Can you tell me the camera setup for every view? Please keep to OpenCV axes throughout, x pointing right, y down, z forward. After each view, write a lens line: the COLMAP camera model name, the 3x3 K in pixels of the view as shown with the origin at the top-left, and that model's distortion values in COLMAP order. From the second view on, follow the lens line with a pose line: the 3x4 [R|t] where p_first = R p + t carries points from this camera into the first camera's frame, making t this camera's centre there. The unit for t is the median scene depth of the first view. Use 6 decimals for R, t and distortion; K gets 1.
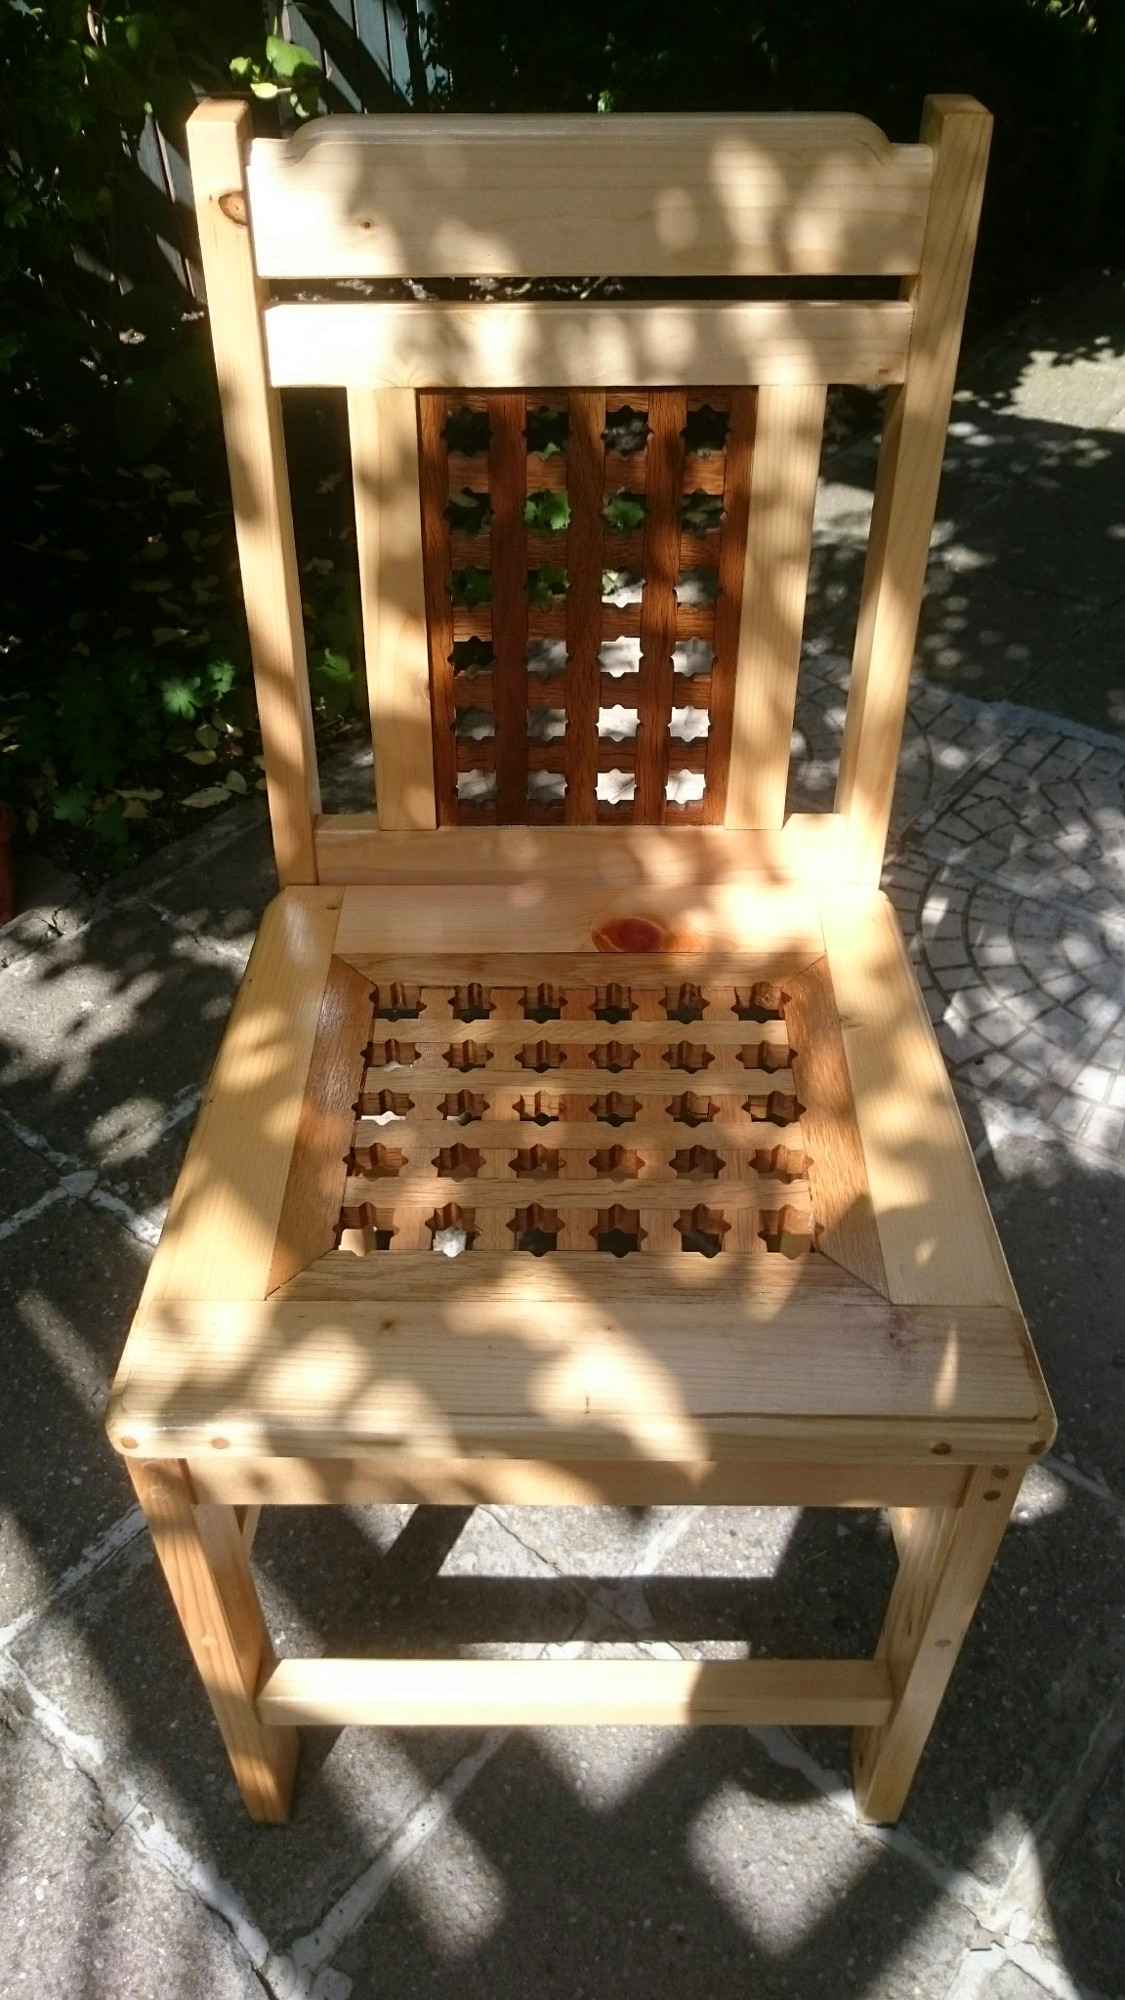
lens RADIAL K [[1443.7, 0, 562.5], [0, 1443.7, 1000.0], [0, 0, 1]] dist [-0.023999, 0.002143]
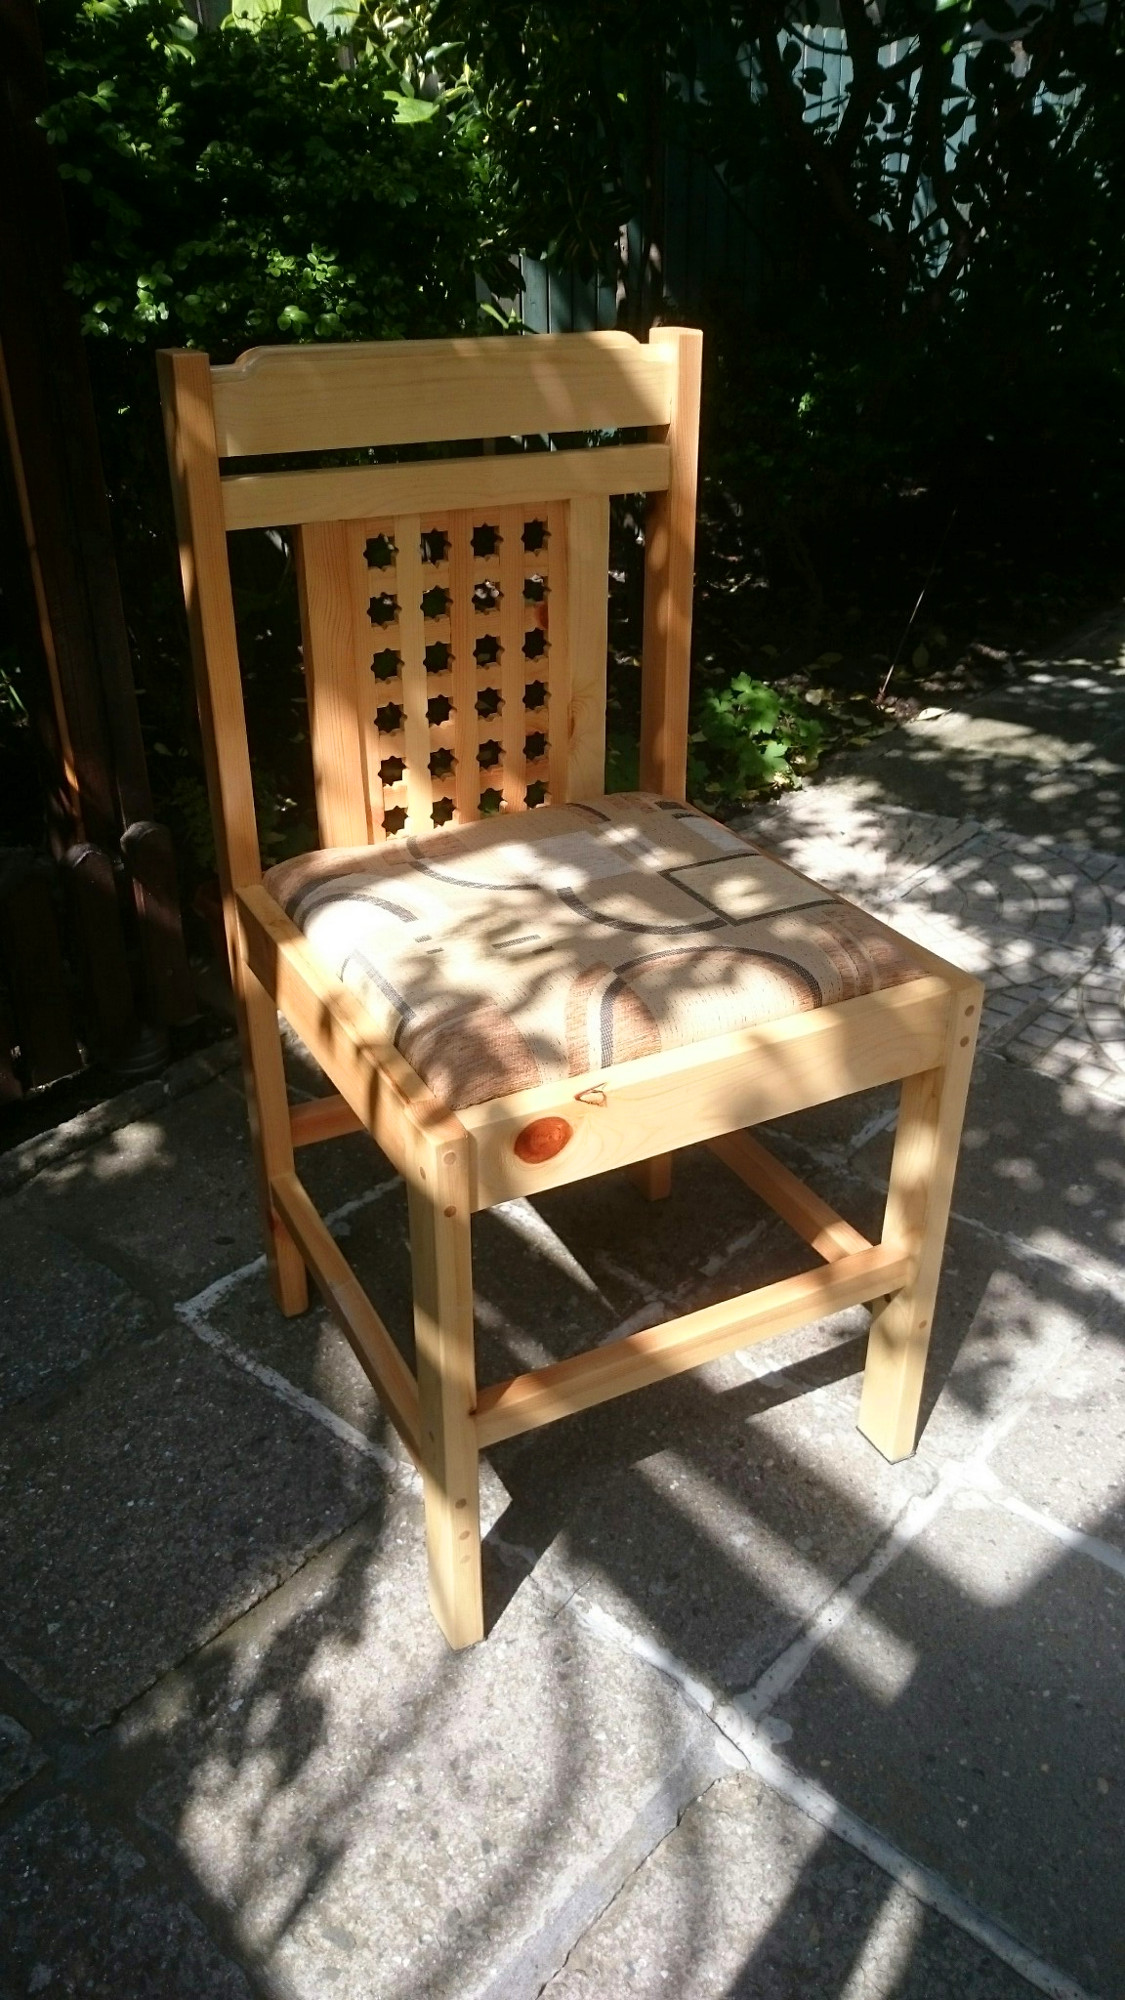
lens RADIAL K [[1443.7, 0, 562.5], [0, 1443.7, 1000.0], [0, 0, 1]] dist [-0.023999, 0.002143]
pose [[0.999046, 0.039134, -0.019375, -0.315120], [-0.042478, 0.973797, -0.223418, 0.373485], [0.010124, 0.224028, 0.974530, -0.223057]]
